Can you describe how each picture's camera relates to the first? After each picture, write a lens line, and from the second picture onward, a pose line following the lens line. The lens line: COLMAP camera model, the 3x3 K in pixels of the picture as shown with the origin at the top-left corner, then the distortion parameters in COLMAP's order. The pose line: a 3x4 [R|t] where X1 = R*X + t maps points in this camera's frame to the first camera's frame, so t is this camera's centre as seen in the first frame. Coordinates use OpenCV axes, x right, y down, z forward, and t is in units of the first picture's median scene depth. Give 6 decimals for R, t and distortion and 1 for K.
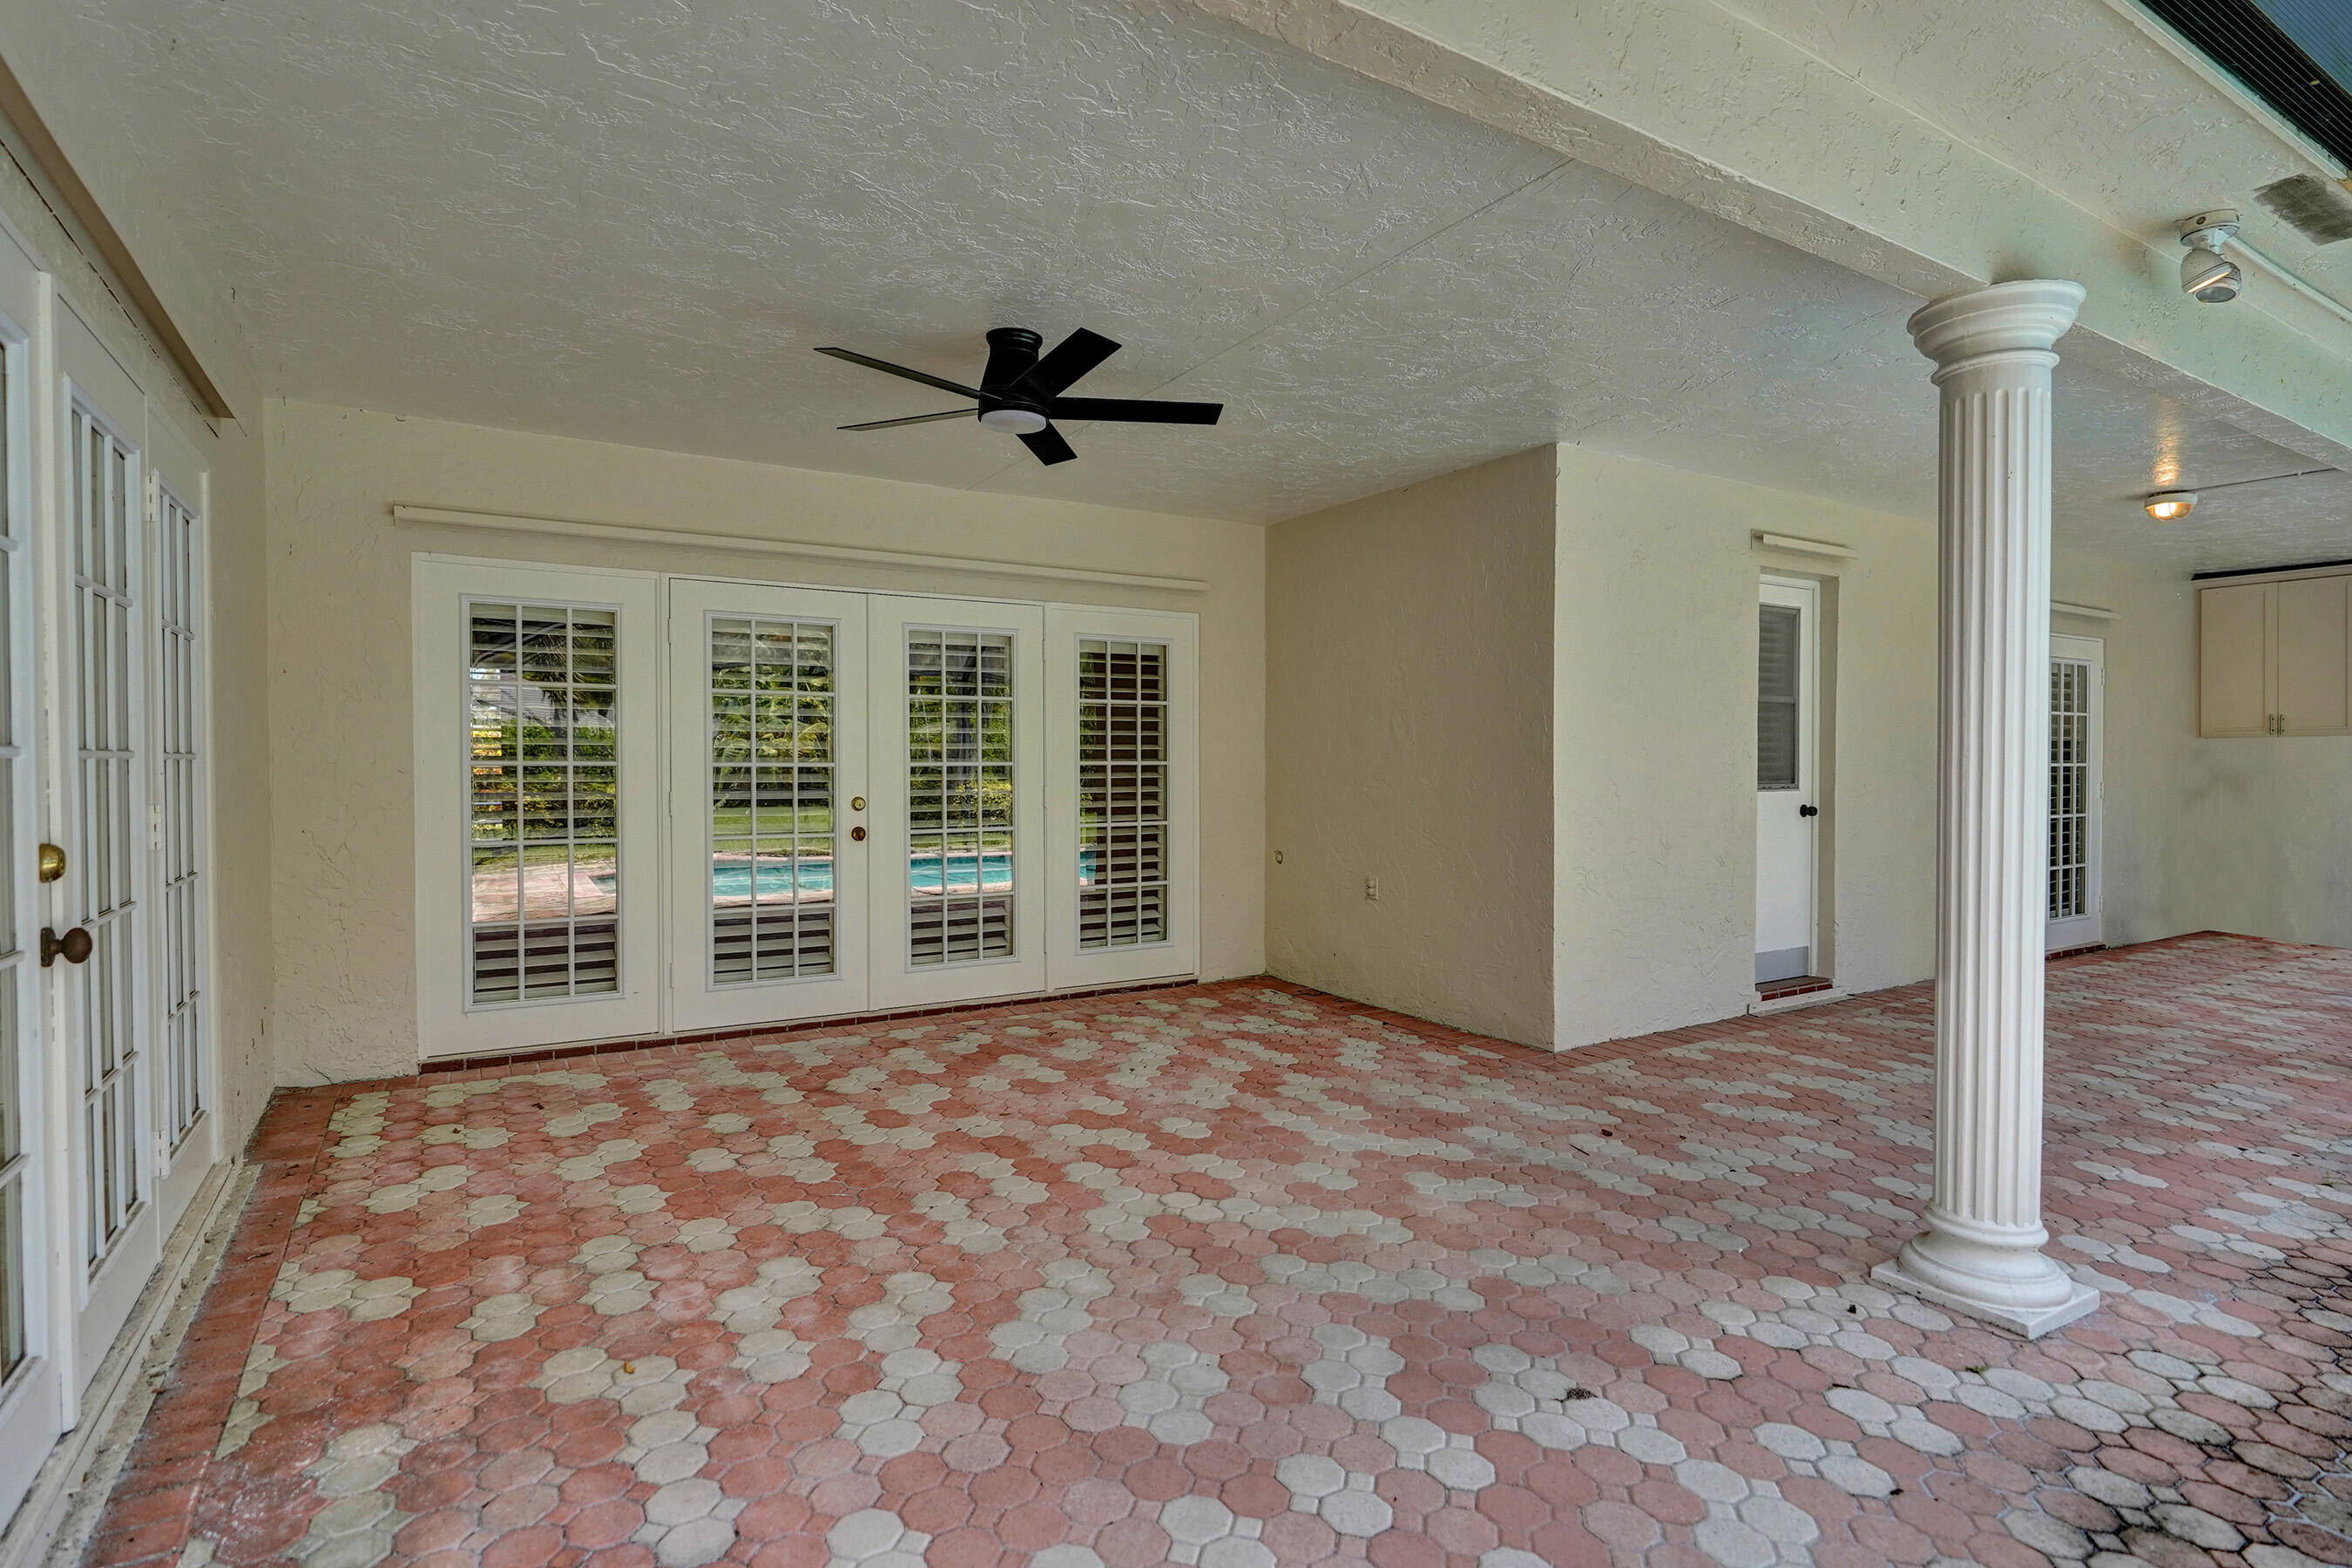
lens RADIAL K [[1184.4, 0, 1169.8], [0, 1184.4, 785.6], [0, 0, 1]] dist [-0.007469, -0.001704]
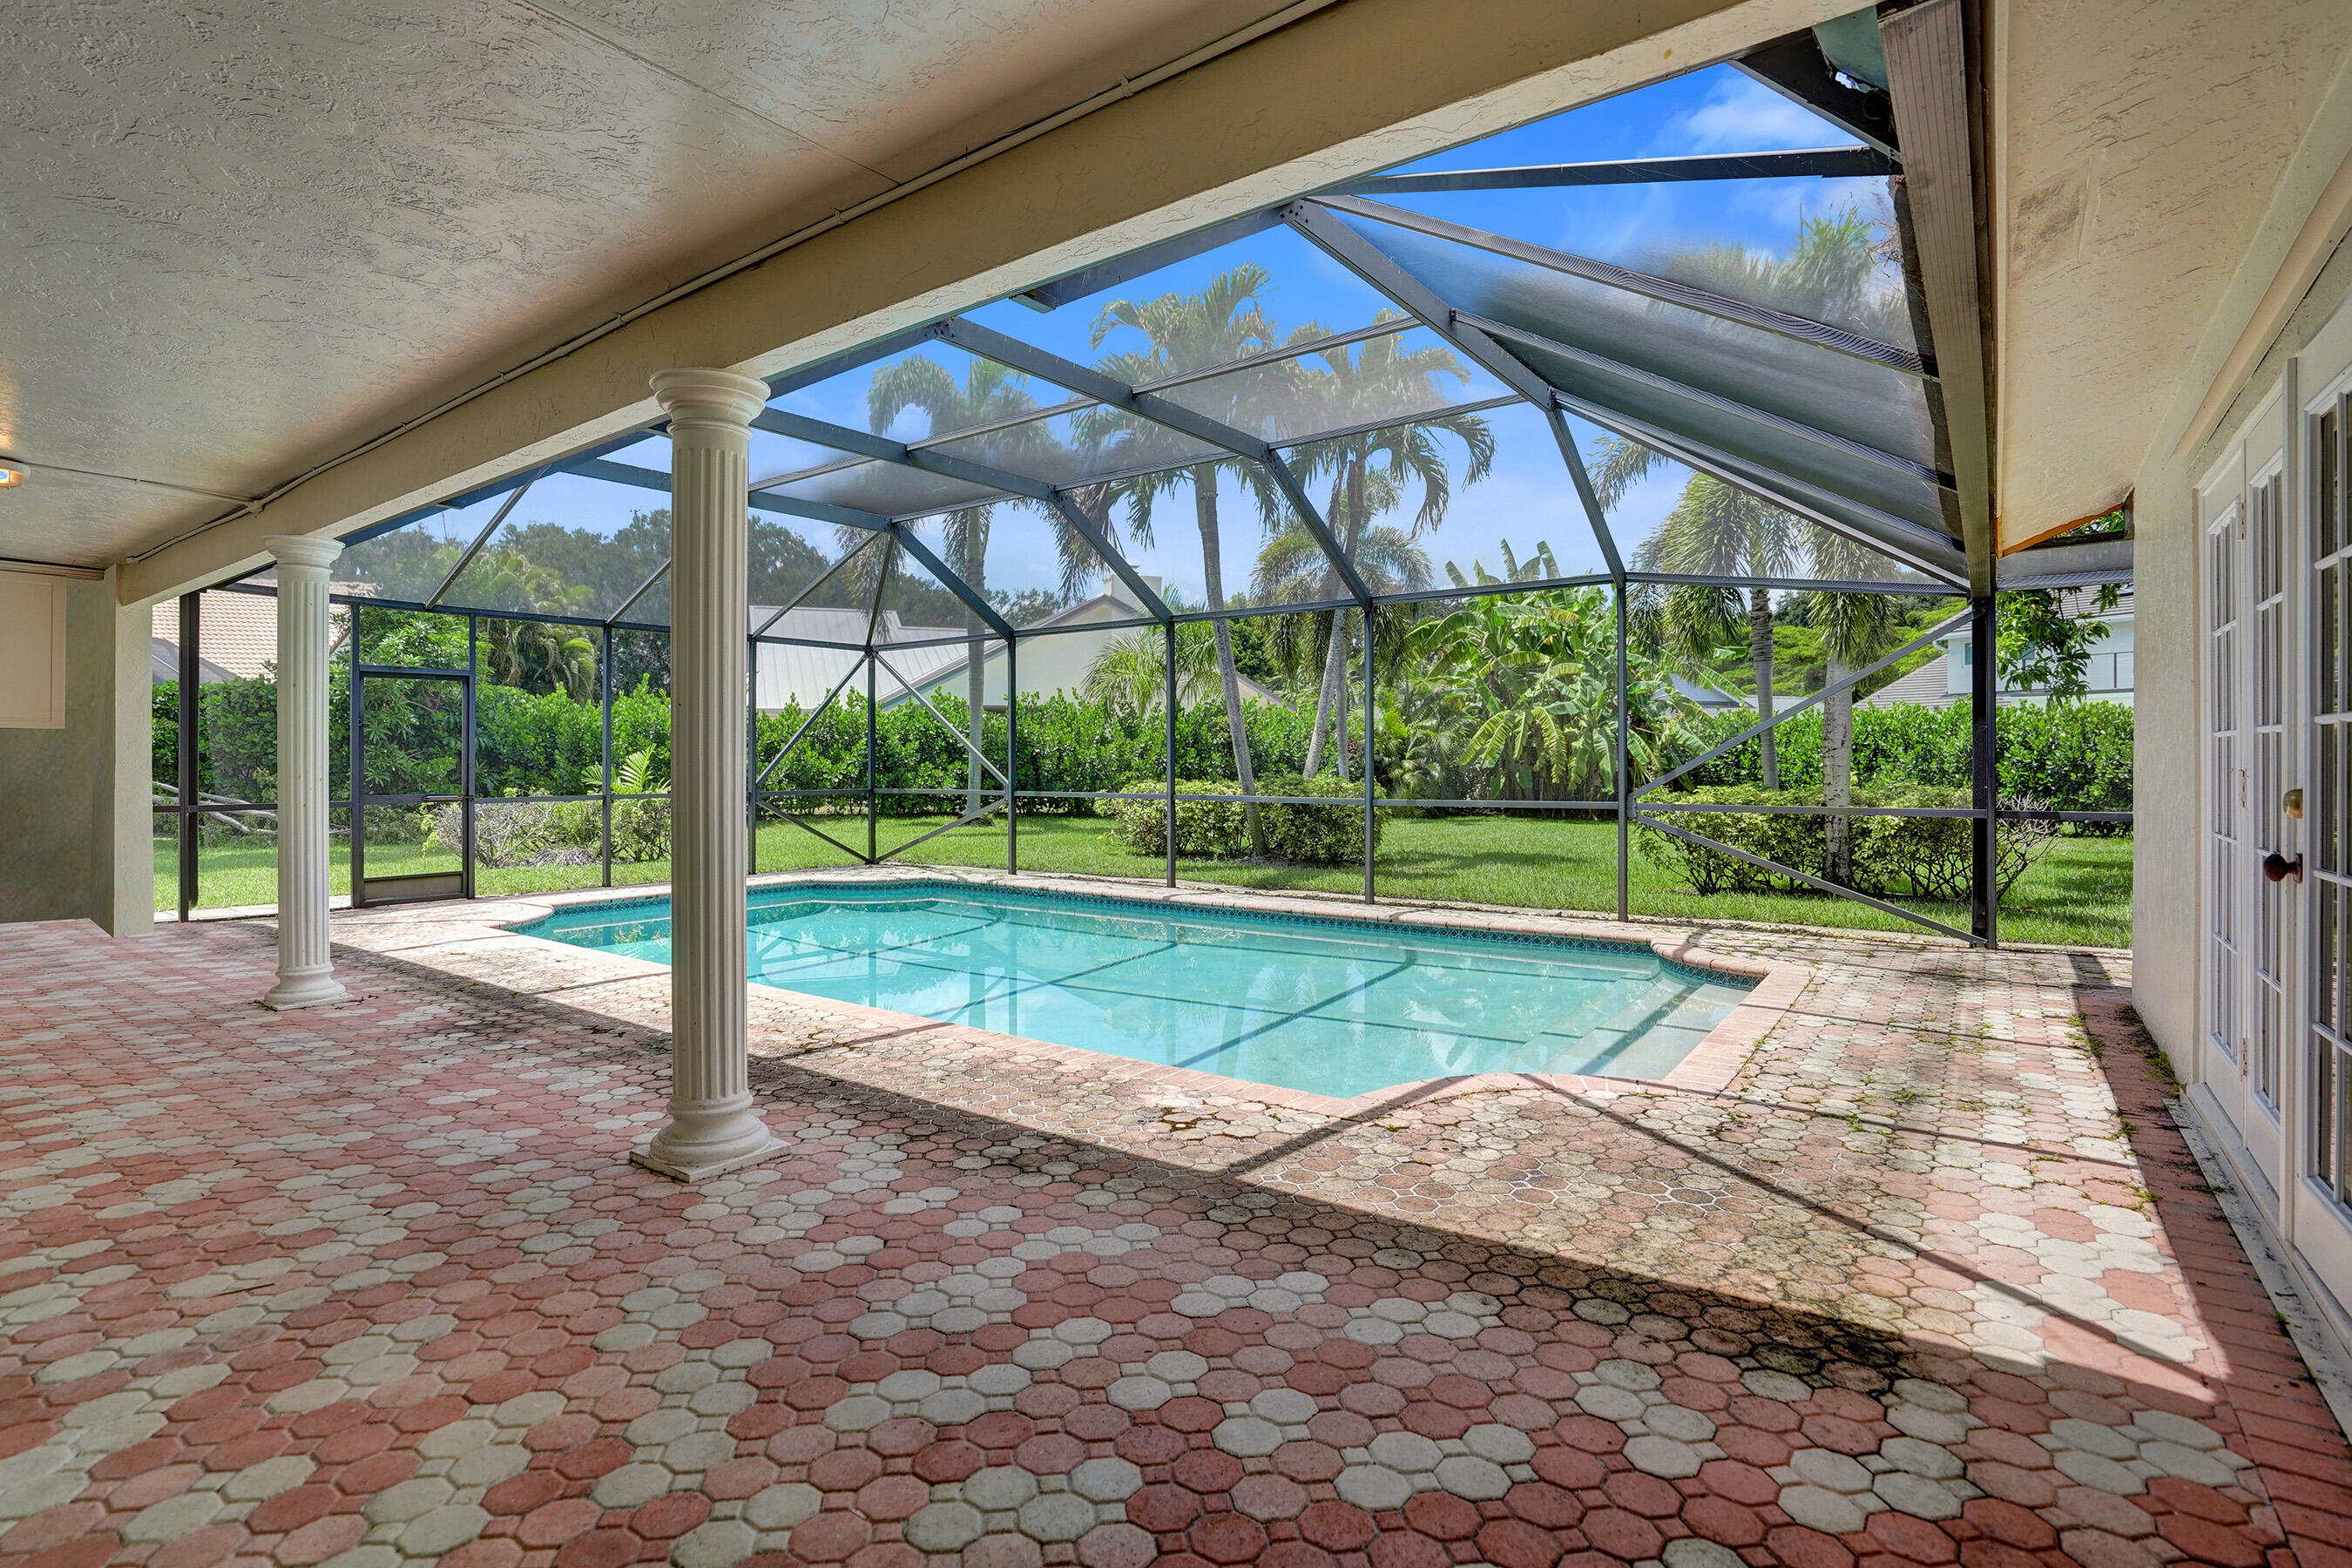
lens RADIAL K [[1089.0, 0, 1165.7], [0, 1089.0, 767.5], [0, 0, 1]] dist [-0.015101, 0.002762]
pose [[-0.355838, -0.003393, 0.934542, -0.643337], [0.015647, 0.999832, 0.009588, 0.005254], [-0.934417, 0.018035, -0.355725, 1.051349]]
